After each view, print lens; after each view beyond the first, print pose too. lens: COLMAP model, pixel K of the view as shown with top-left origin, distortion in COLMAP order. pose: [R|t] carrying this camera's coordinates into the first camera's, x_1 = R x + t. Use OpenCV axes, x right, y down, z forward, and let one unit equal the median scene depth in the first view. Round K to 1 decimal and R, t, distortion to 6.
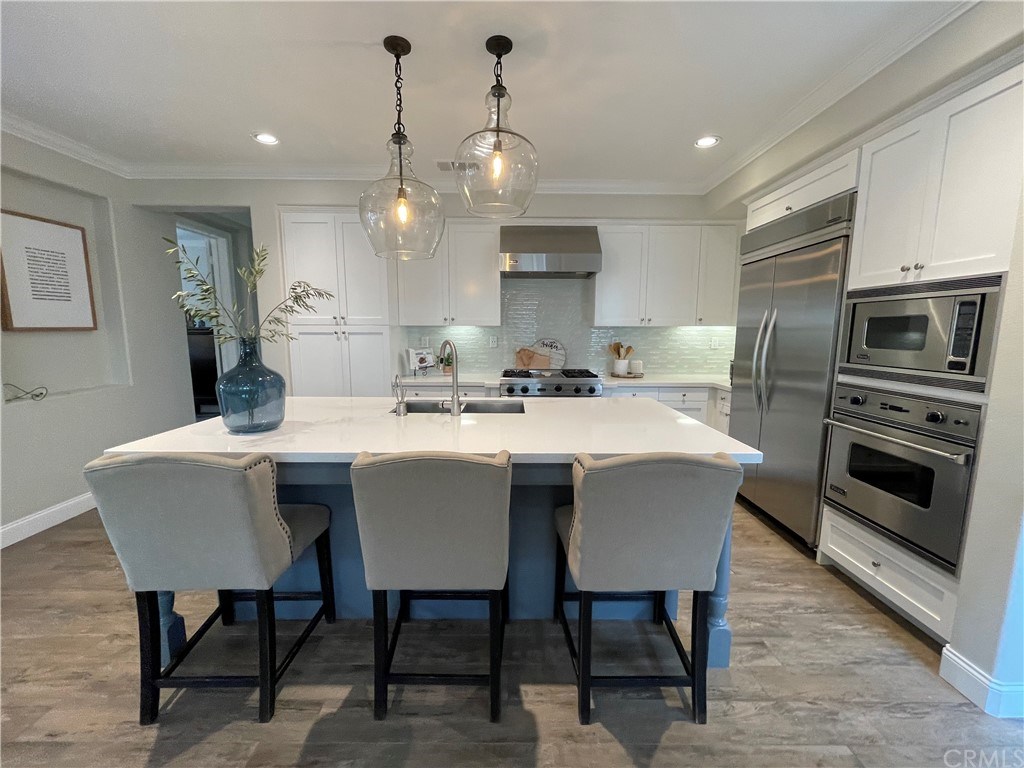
lens RADIAL K [[419.2, 0, 513.5], [0, 419.2, 383.3], [0, 0, 1]] dist [0.003907, -0.000844]
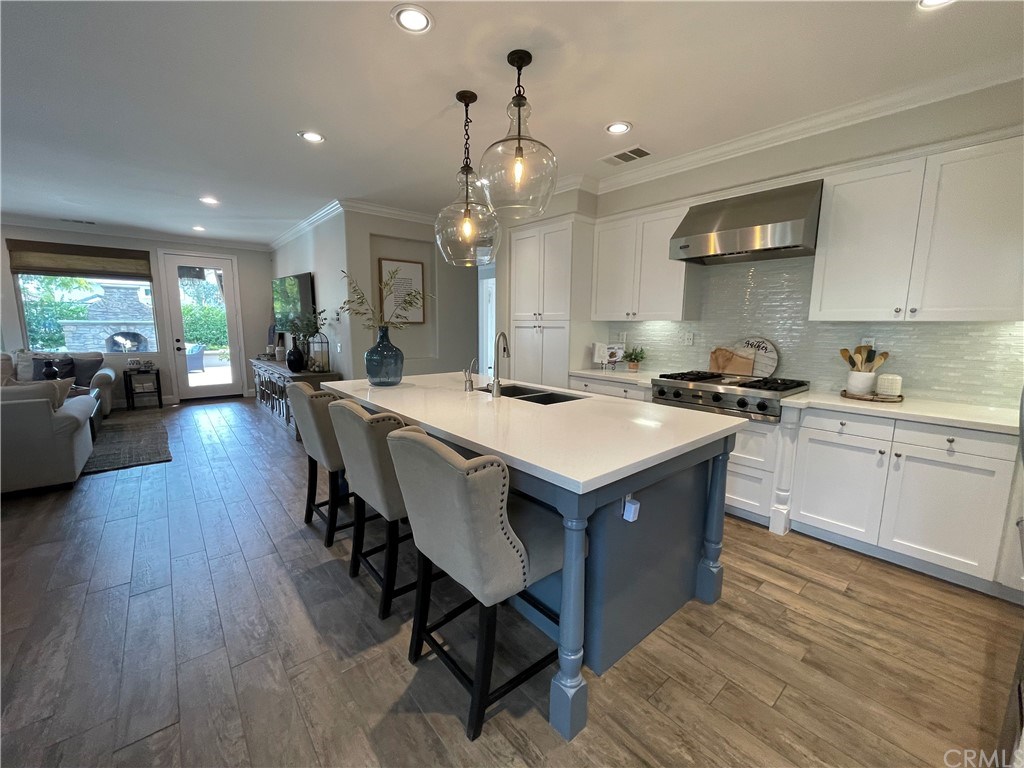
lens RADIAL K [[419.2, 0, 514.6], [0, 419.2, 384.1], [0, 0, 1]] dist [0.003907, -0.000844]
pose [[0.642427, 0.112028, -0.758114, 0.424094], [-0.106863, 0.992688, 0.056136, -0.016222], [0.758859, 0.044951, 0.649701, 0.159068]]
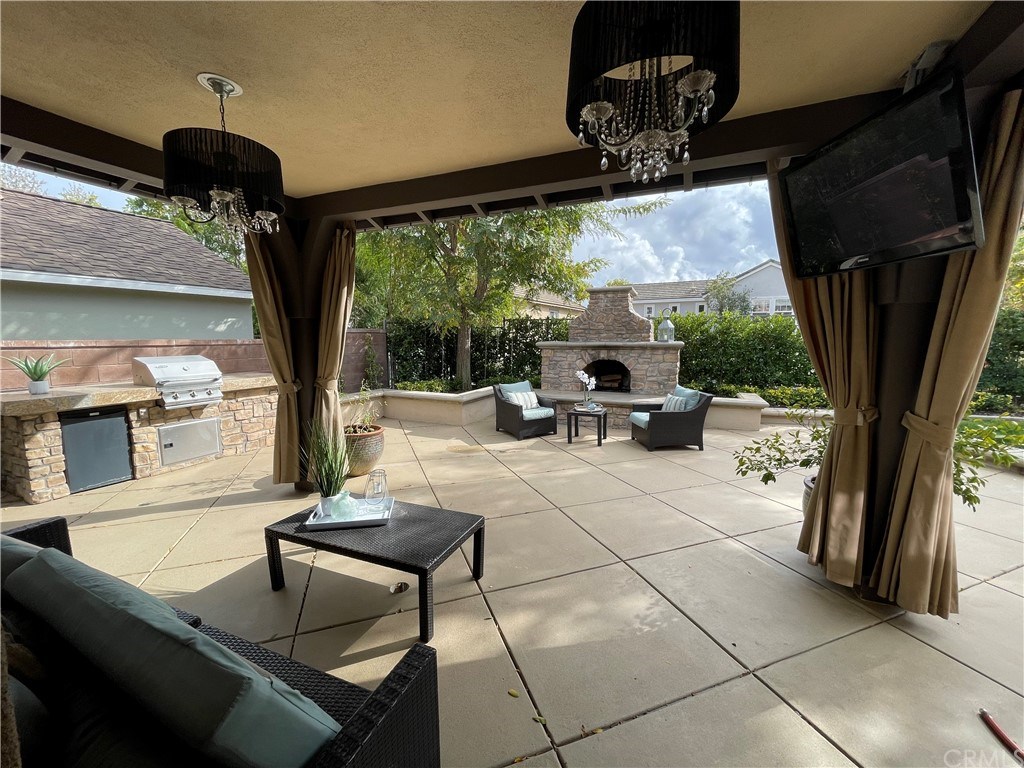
lens RADIAL K [[419.2, 0, 512.4], [0, 419.2, 391.2], [0, 0, 1]] dist [0.003907, -0.000844]
pose [[-0.388811, 0.112529, -0.914420, -1.816138], [-0.119248, 0.978018, 0.171060, -0.056248], [0.913568, 0.175552, -0.366845, 0.324420]]
